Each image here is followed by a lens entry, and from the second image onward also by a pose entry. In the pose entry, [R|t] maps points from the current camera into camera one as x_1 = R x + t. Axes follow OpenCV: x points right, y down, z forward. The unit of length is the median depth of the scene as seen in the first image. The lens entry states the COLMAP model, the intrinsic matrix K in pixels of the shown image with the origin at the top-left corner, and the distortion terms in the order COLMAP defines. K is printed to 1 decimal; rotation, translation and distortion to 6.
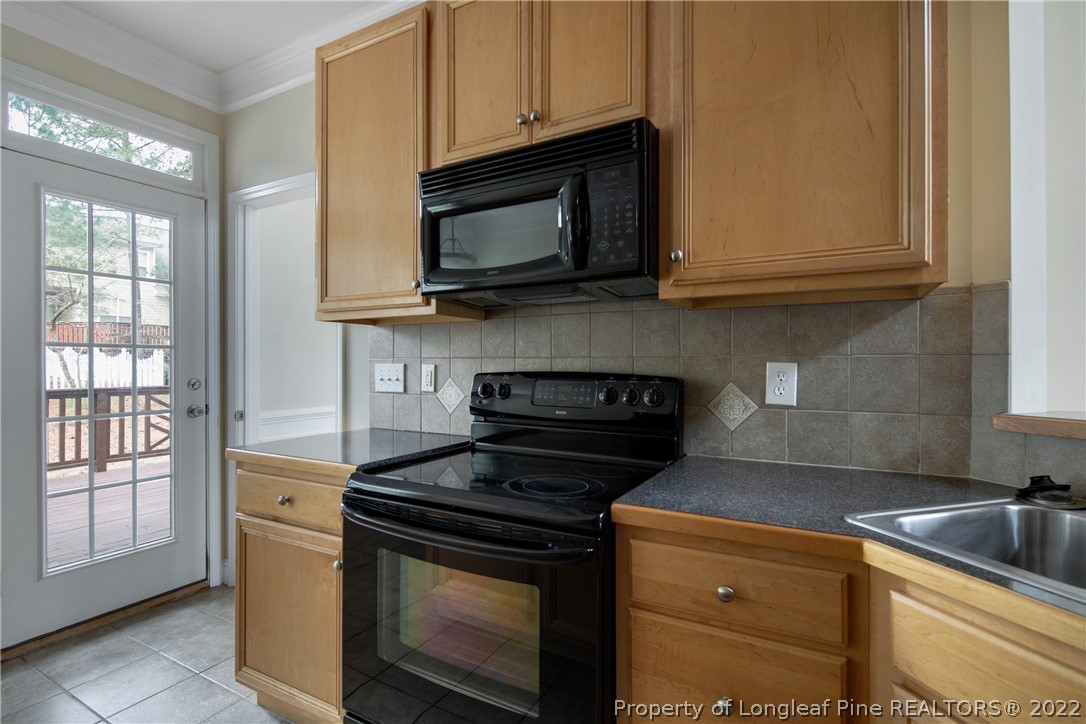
lens RADIAL K [[527.7, 0, 536.2], [0, 527.7, 358.8], [0, 0, 1]] dist [0.002294, -0.005483]
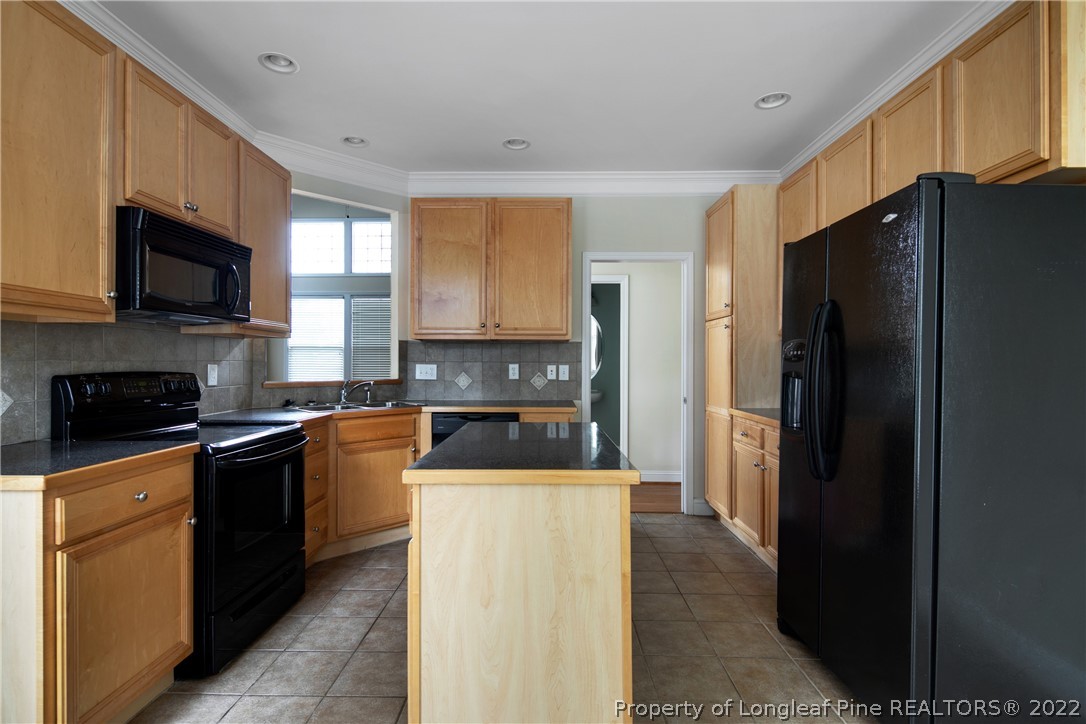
lens RADIAL K [[527.7, 0, 536.2], [0, 527.7, 358.8], [0, 0, 1]] dist [0.002294, -0.005483]
pose [[-0.473202, 0.008029, 0.880917, -1.664391], [-0.005004, 0.999918, -0.011802, 0.002762], [-0.880940, -0.009992, -0.473123, 0.753393]]
